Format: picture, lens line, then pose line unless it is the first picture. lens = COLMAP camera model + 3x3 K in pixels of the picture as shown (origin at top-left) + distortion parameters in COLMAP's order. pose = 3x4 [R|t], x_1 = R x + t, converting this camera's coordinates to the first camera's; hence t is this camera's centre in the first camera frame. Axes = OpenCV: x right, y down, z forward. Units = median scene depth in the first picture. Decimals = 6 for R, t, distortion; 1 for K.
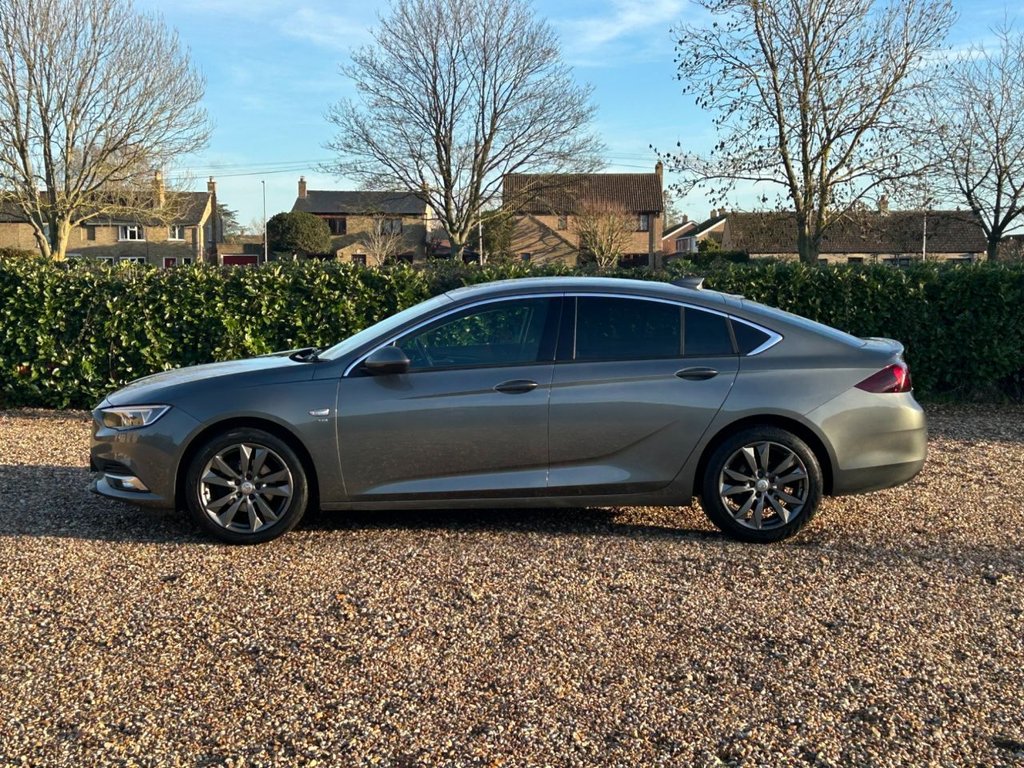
lens RADIAL K [[1409.7, 0, 506.6], [0, 1409.7, 396.8], [0, 0, 1]] dist [0.067036, 0.000000]
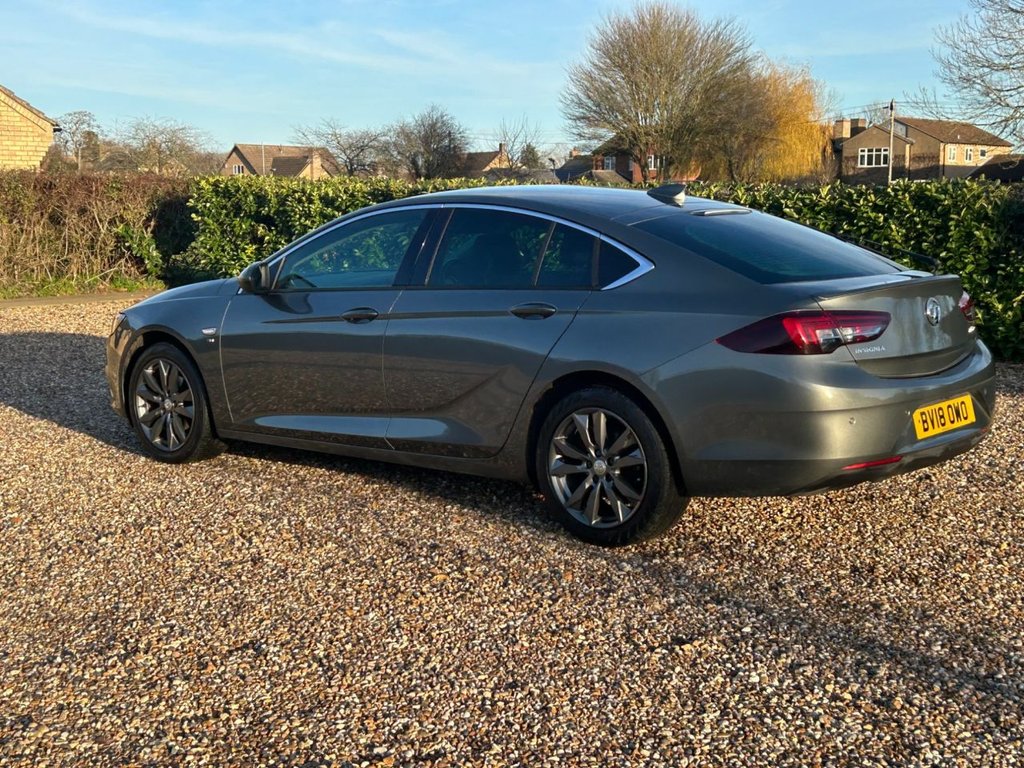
lens RADIAL K [[1409.7, 0, 512.1], [0, 1409.7, 432.6], [0, 0, 1]] dist [0.067036, 0.000000]
pose [[0.735944, 0.105077, -0.668839, 0.632791], [-0.057289, 0.994005, 0.093126, -0.020959], [0.674615, -0.030219, 0.737551, 0.427470]]
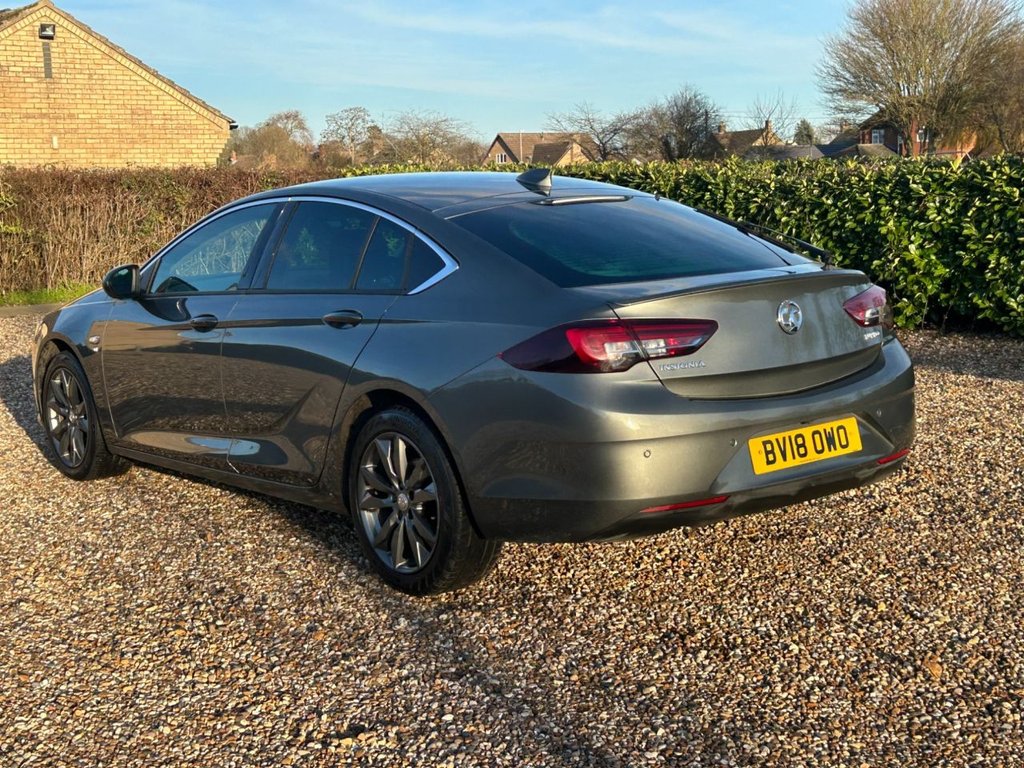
lens RADIAL K [[1409.7, 0, 518.8], [0, 1409.7, 434.7], [0, 0, 1]] dist [0.067036, 0.000000]
pose [[0.598237, 0.116862, -0.792752, 0.704892], [-0.041170, 0.992484, 0.115237, -0.041728], [0.800261, -0.036302, 0.598552, 0.662075]]
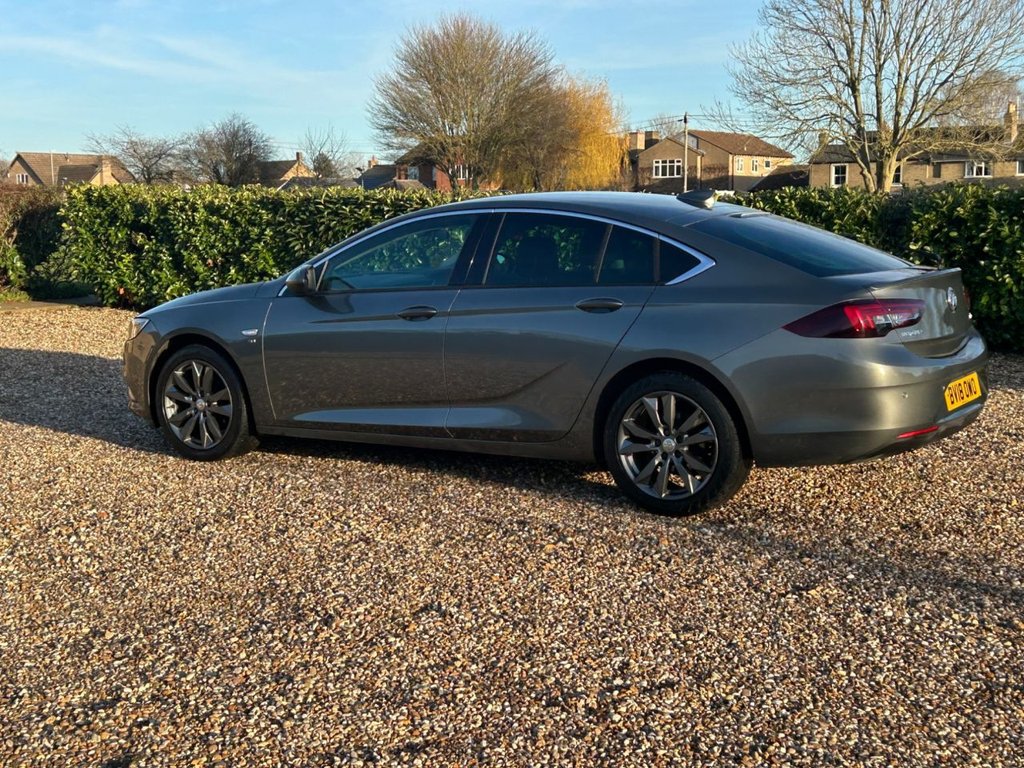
lens RADIAL K [[1409.7, 0, 525.7], [0, 1409.7, 434.1], [0, 0, 1]] dist [0.067036, 0.000000]
pose [[0.830891, 0.078594, -0.550856, 0.556434], [-0.041155, 0.995943, 0.080020, -0.005302], [0.554911, -0.043818, 0.830755, 0.279358]]
